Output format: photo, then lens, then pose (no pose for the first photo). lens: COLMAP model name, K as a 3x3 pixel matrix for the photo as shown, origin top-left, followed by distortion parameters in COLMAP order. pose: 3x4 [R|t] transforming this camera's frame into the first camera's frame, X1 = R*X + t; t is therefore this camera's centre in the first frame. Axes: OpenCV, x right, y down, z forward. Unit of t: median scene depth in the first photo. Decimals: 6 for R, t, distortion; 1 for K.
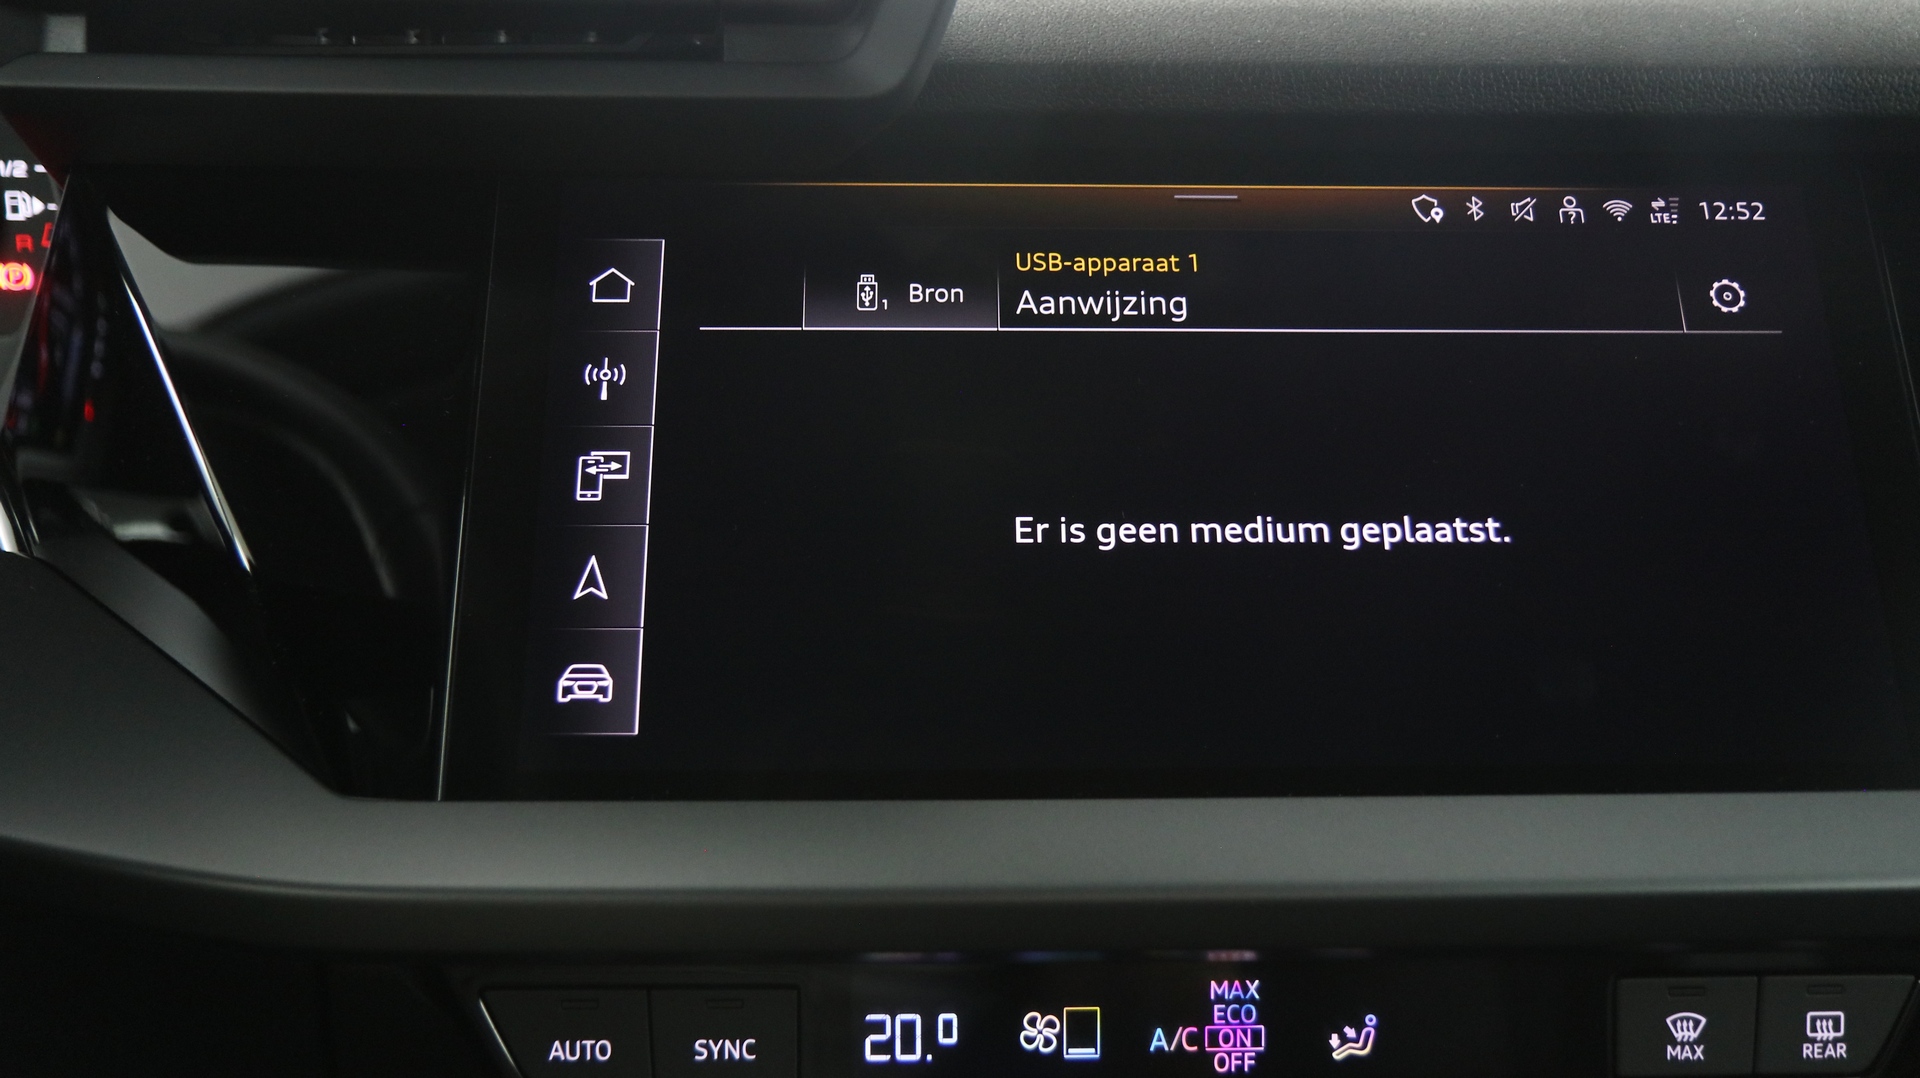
lens RADIAL K [[1476.9, 0, 960.6], [0, 1476.9, 535.3], [0, 0, 1]] dist [-0.018790, 0.018837]
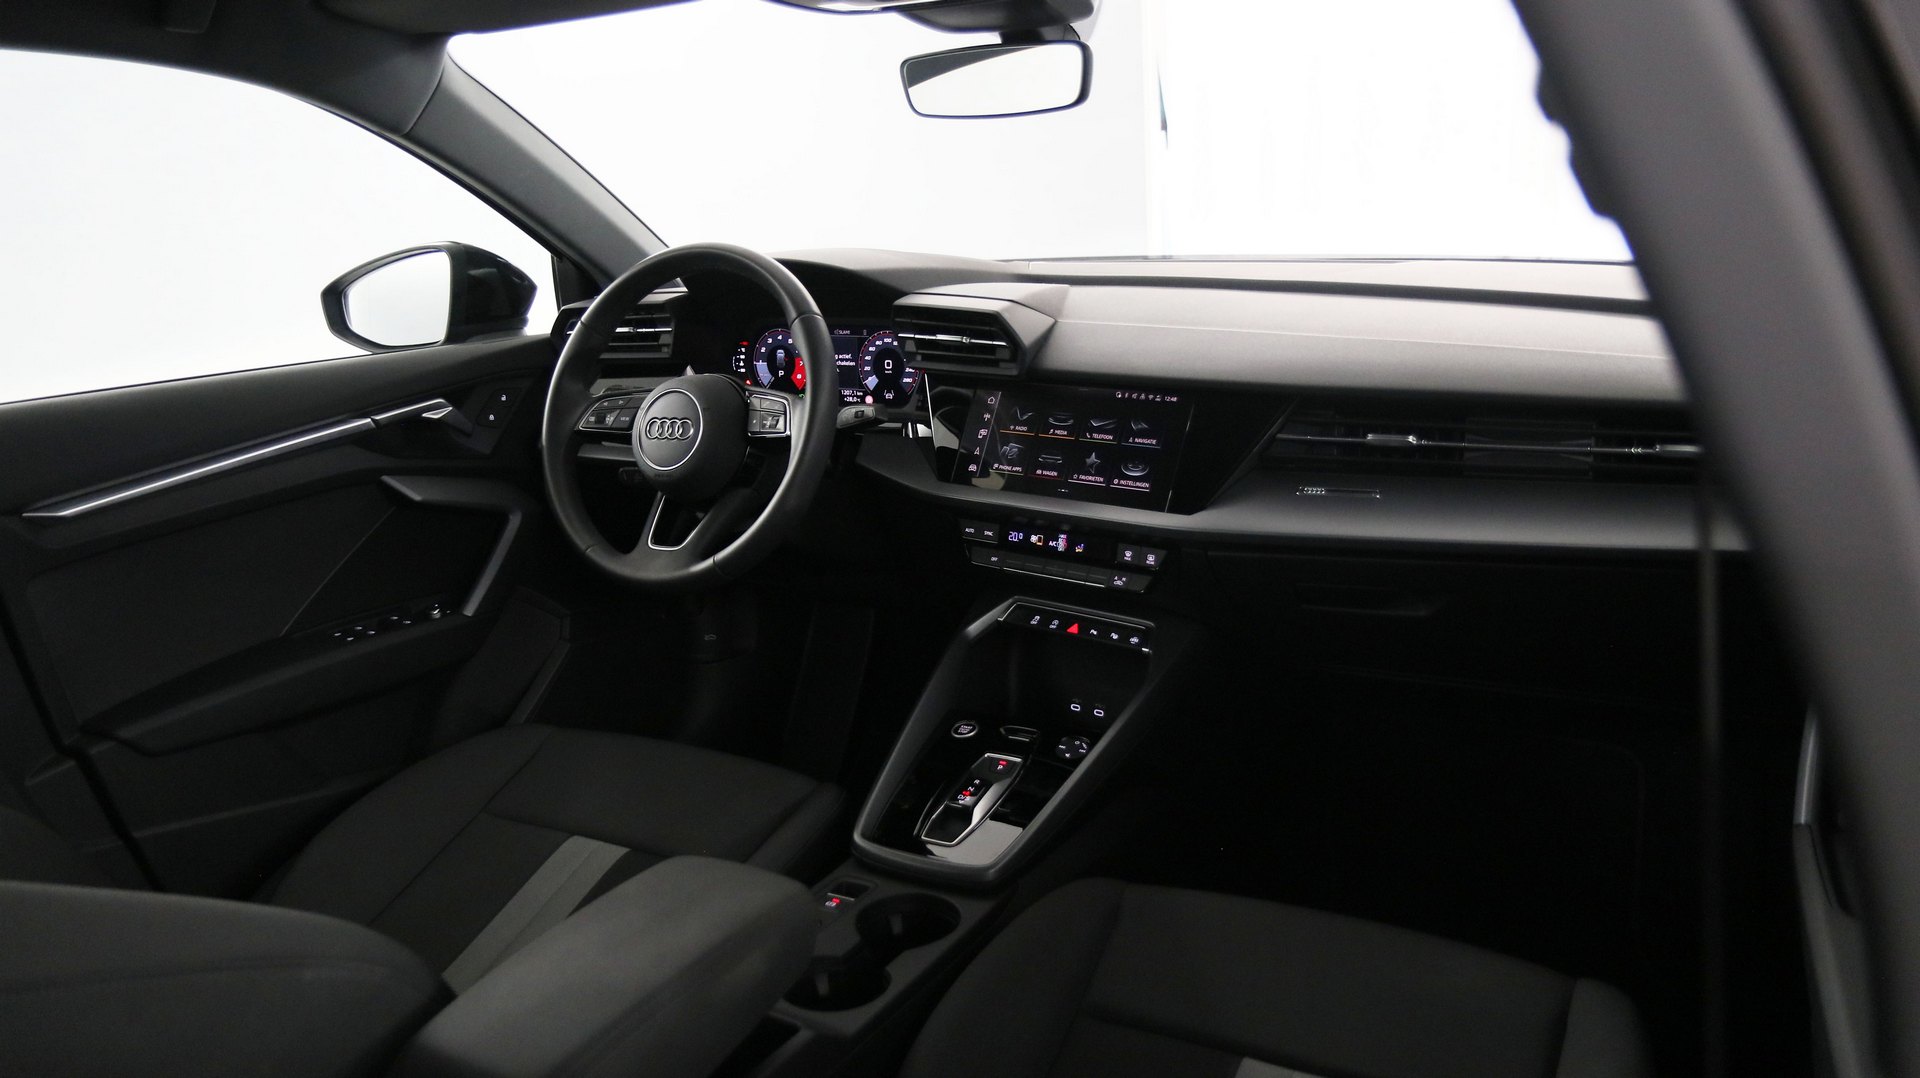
lens RADIAL K [[1476.9, 0, 950.0], [0, 1476.9, 545.8], [0, 0, 1]] dist [-0.018790, 0.018837]
pose [[0.741047, 0.132161, -0.658318, 3.527416], [-0.090673, 0.991154, 0.096913, -0.153926], [0.665302, -0.012126, 0.746476, -3.417606]]
